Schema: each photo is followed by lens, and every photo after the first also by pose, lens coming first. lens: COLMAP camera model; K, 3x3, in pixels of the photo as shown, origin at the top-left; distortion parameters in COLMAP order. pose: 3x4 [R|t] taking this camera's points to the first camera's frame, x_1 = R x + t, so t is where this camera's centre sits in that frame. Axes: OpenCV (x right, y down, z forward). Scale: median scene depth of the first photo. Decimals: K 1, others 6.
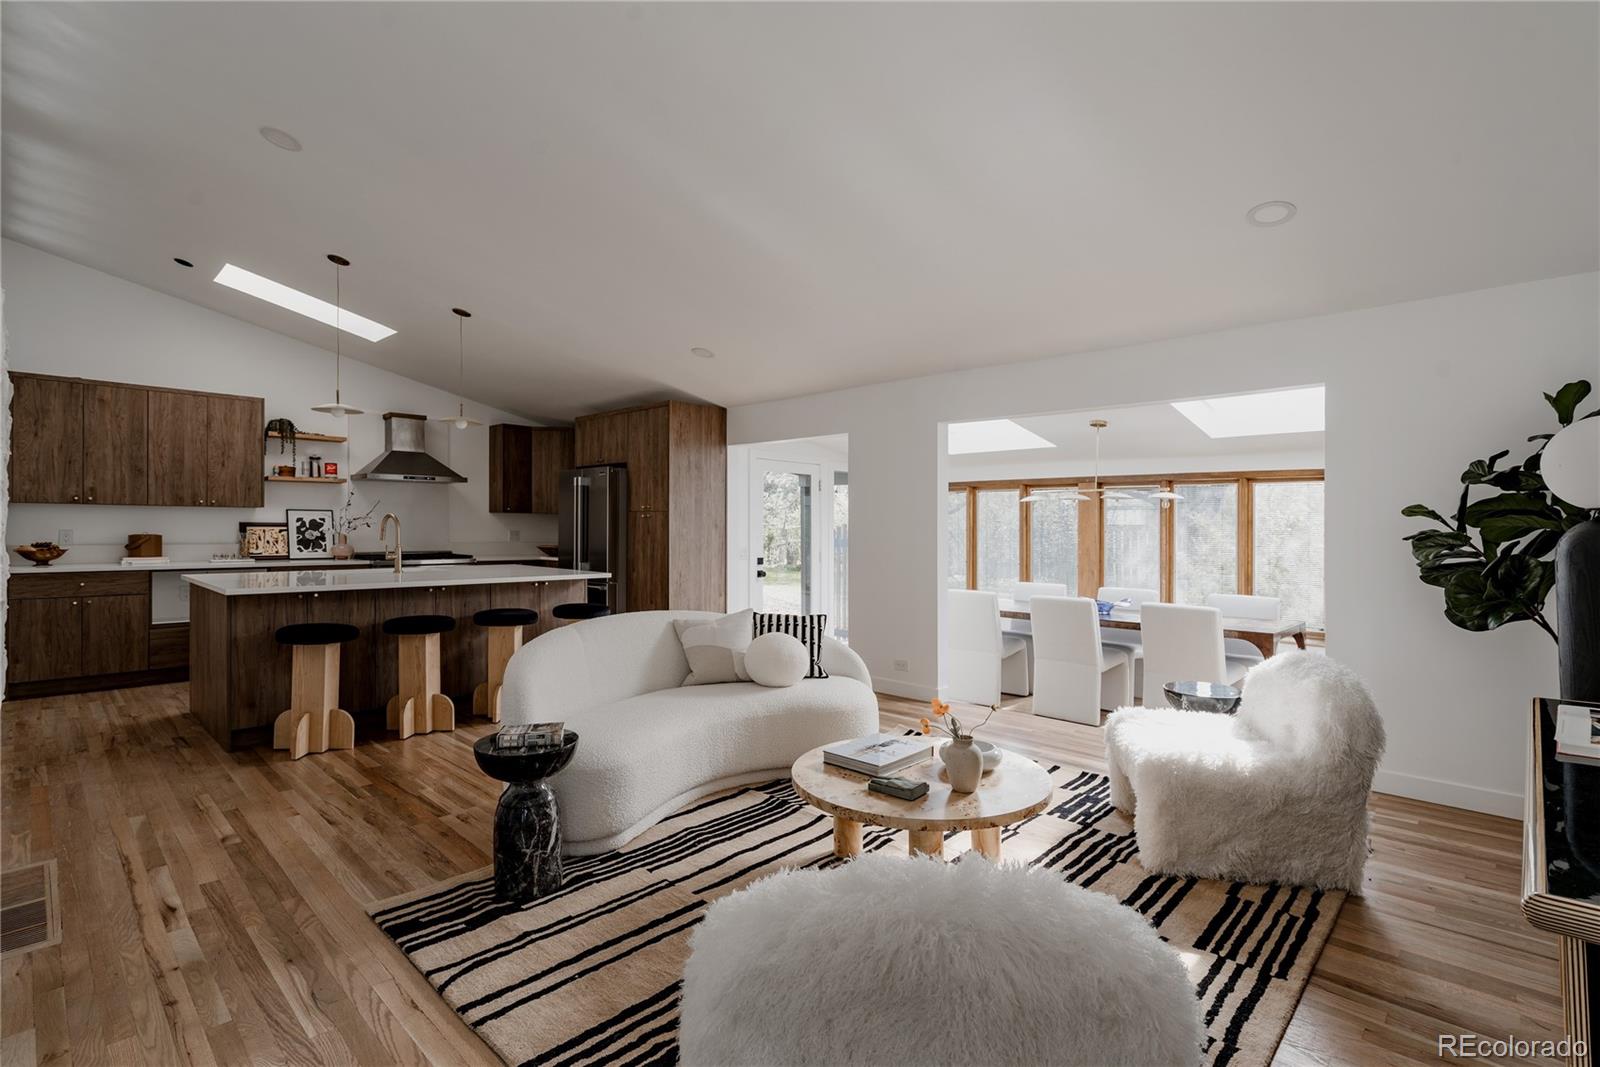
lens RADIAL K [[744.5, 0, 825.4], [0, 744.5, 529.0], [0, 0, 1]] dist [0.011484, -0.000002]
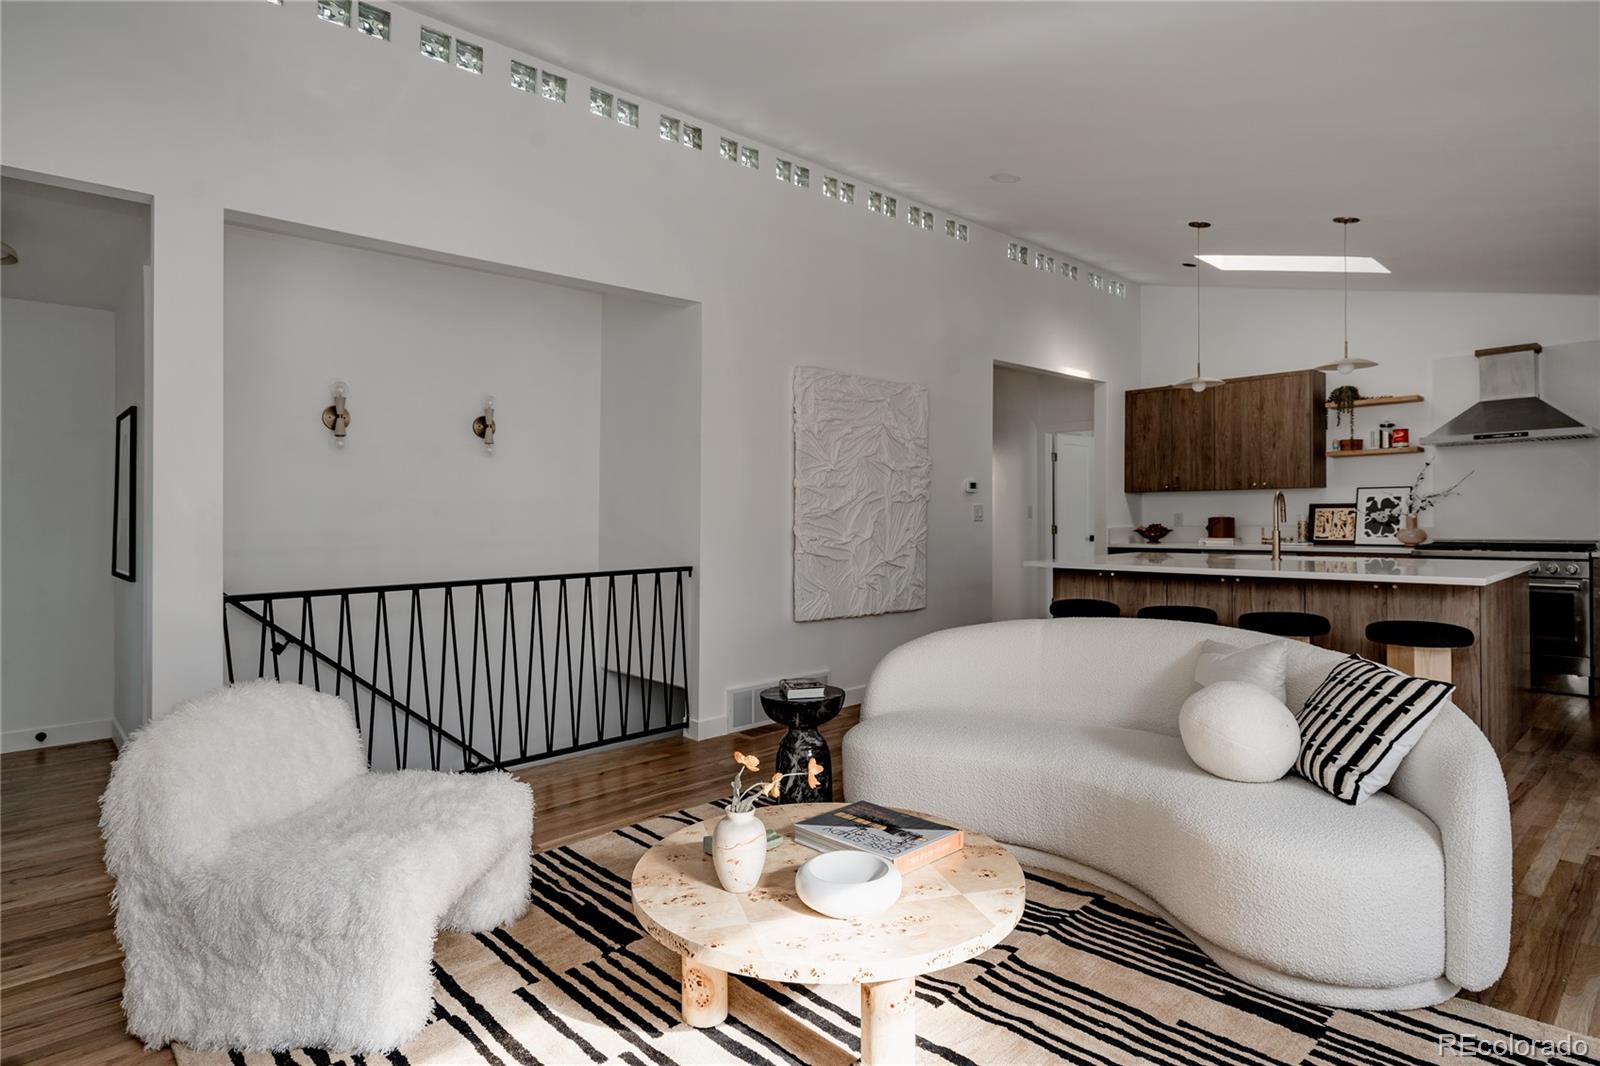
lens RADIAL K [[867.5, 0, 782.0], [0, 867.5, 529.2], [0, 0, 1]] dist [0.014241, -0.000472]
pose [[-0.073349, 0.008501, -0.997270, 0.396240], [0.009142, 0.999927, 0.007852, 0.009113], [0.997264, -0.008541, -0.073422, 0.454743]]
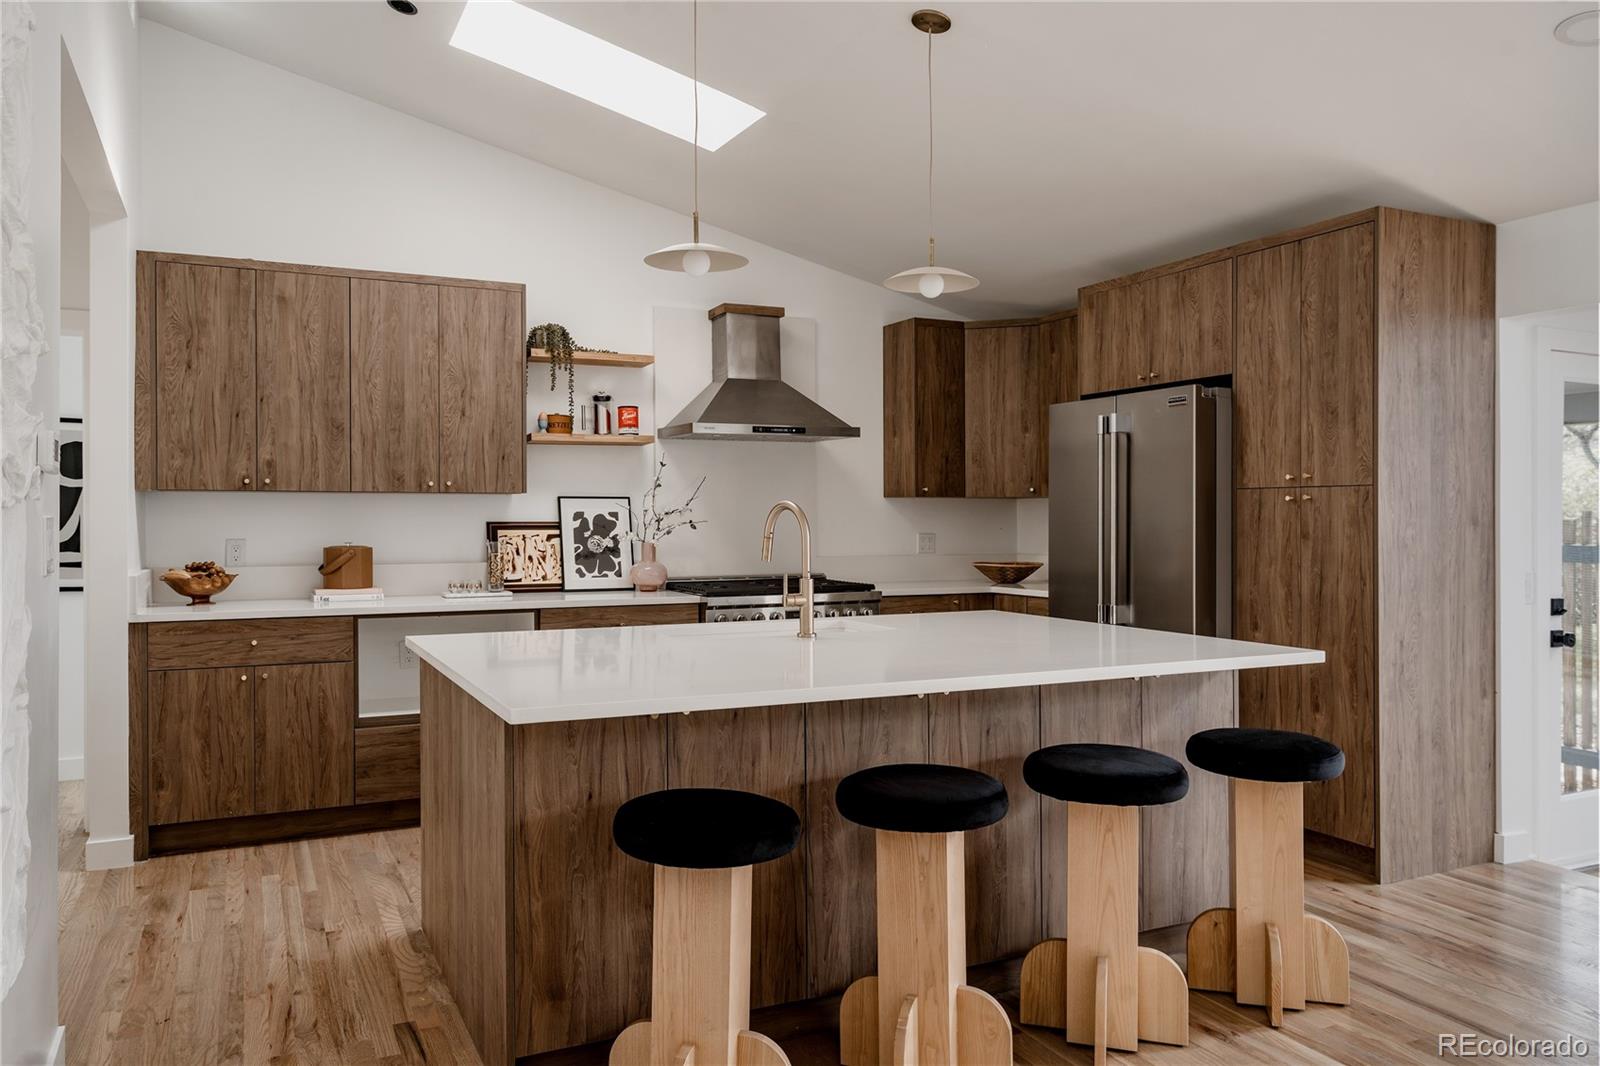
lens RADIAL K [[1177.4, 0, 822.5], [0, 1177.4, 518.7], [0, 0, 1]] dist [0.011364, 0.013181]
pose [[0.936343, -0.009044, -0.350970, -0.284473], [0.008400, 0.999959, -0.003358, -0.006802], [0.350986, 0.000196, 0.936381, 0.321855]]
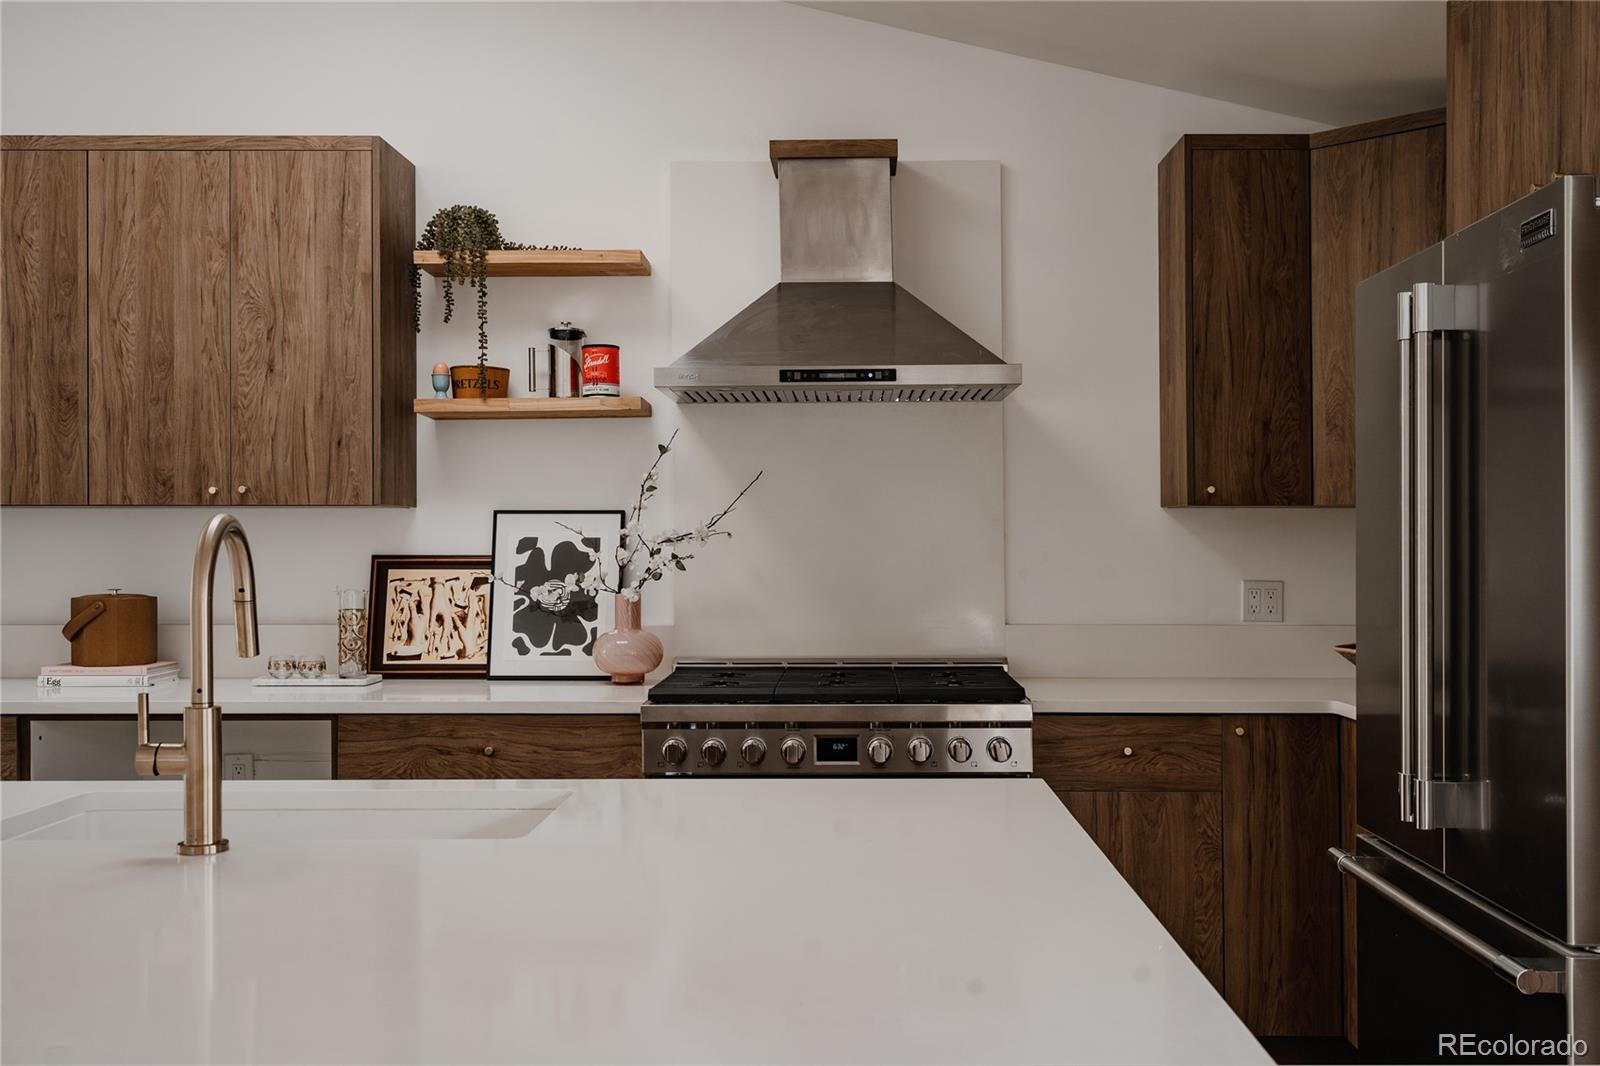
lens RADIAL K [[1594.4, 0, 839.4], [0, 1594.4, 528.5], [0, 0, 1]] dist [0.001401, 0.000000]
pose [[0.677471, -0.014536, -0.735406, -0.174580], [0.004666, 0.999870, -0.015464, -0.009475], [0.735535, 0.007045, 0.677450, 0.755066]]
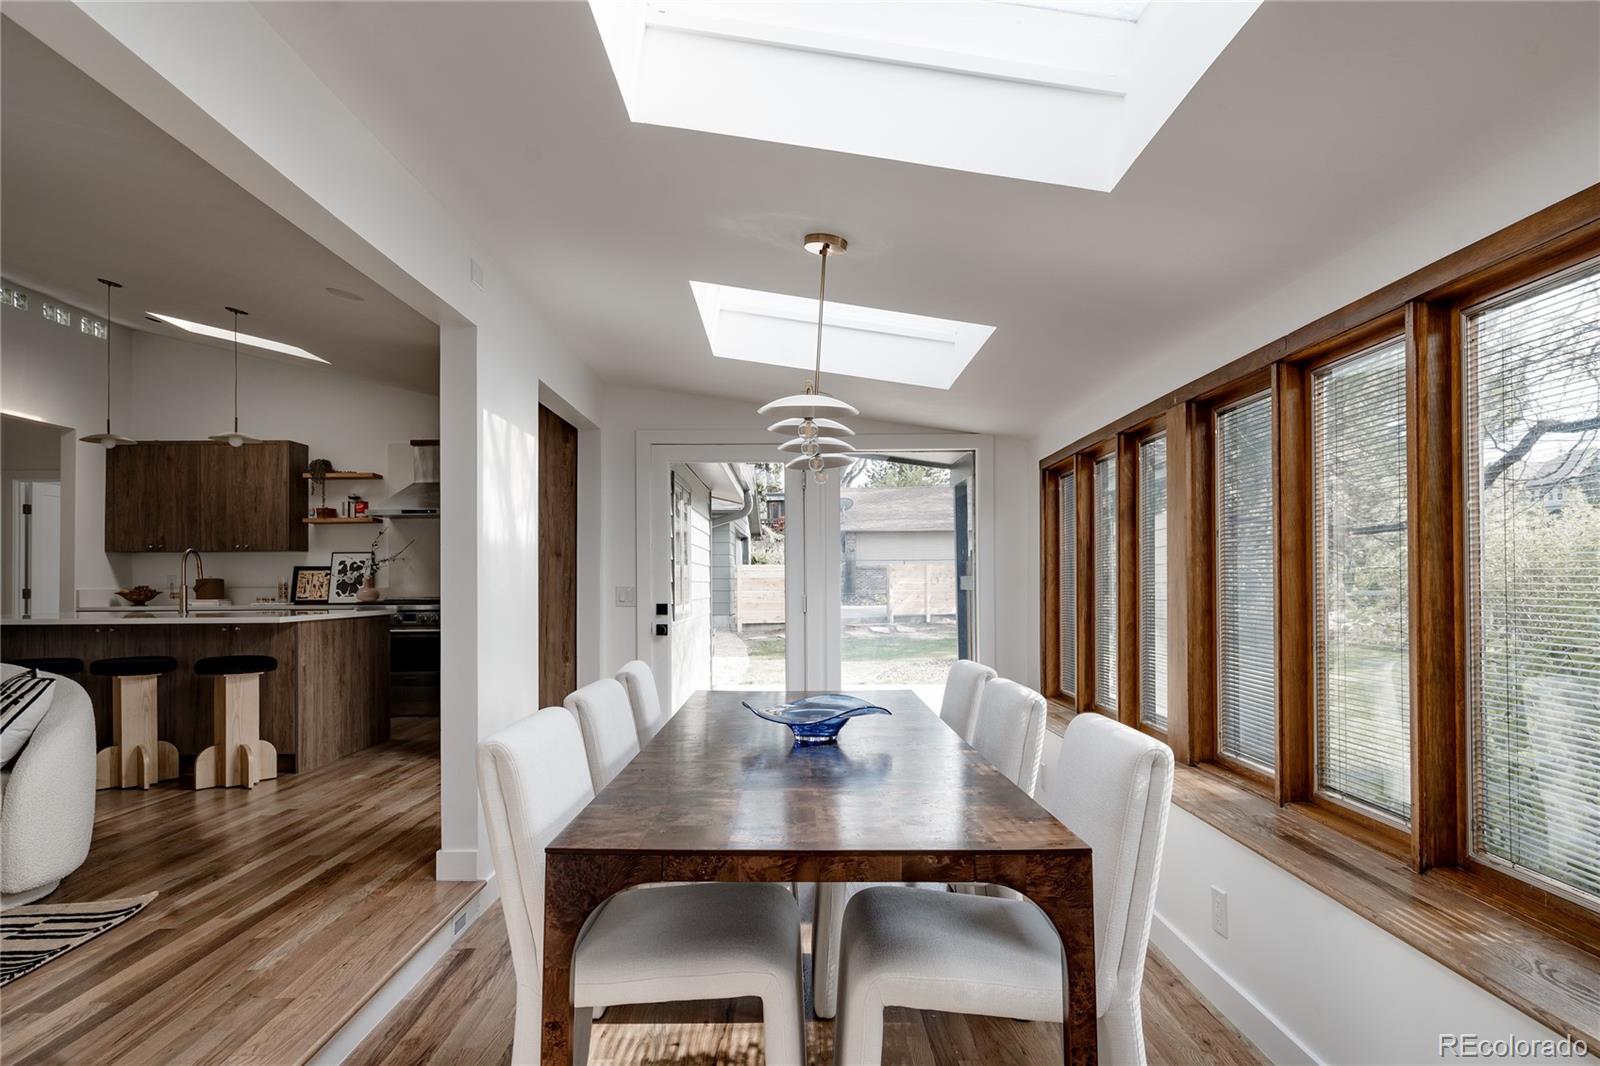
lens RADIAL K [[1007.7, 0, 782.8], [0, 1007.7, 554.0], [0, 0, 1]] dist [0.041873, -0.001738]
pose [[0.669442, -0.035350, -0.742022, 0.730027], [0.011723, 0.999245, -0.037027, 0.035528], [0.742771, 0.016089, 0.669352, 0.624872]]
